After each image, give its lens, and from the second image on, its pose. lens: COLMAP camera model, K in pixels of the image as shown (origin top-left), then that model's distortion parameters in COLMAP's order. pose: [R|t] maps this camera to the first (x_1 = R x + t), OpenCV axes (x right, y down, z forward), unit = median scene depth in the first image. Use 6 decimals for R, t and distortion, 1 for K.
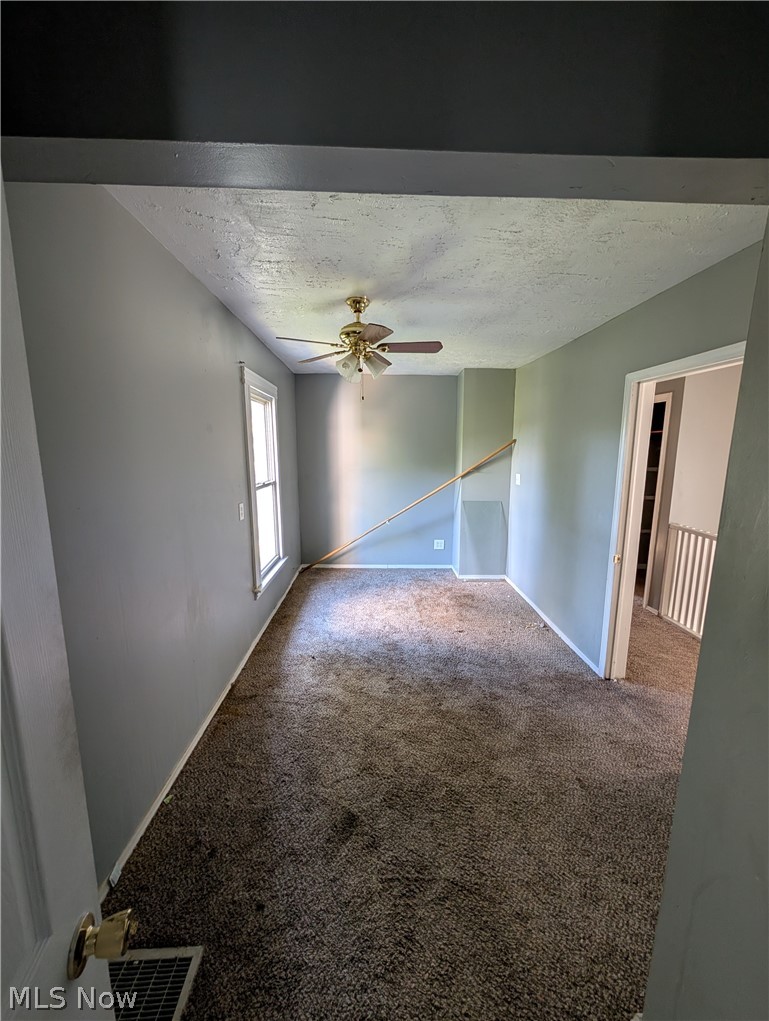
lens RADIAL K [[388.3, 0, 387.0], [0, 388.3, 509.7], [0, 0, 1]] dist [-0.002647, 0.000802]
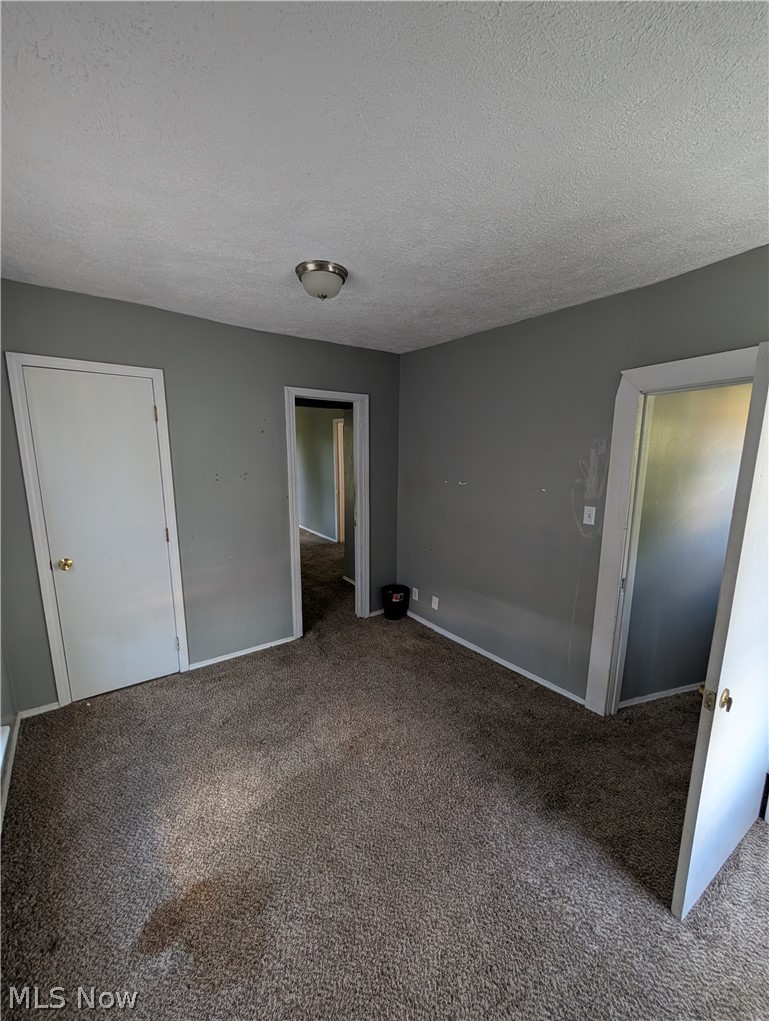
lens RADIAL K [[388.3, 0, 385.0], [0, 388.3, 513.2], [0, 0, 1]] dist [-0.002647, 0.000802]
pose [[0.811106, -0.096796, 0.576835, -0.586507], [0.094981, 0.994919, 0.033397, 0.196857], [-0.577136, 0.027700, 0.816178, -1.166127]]
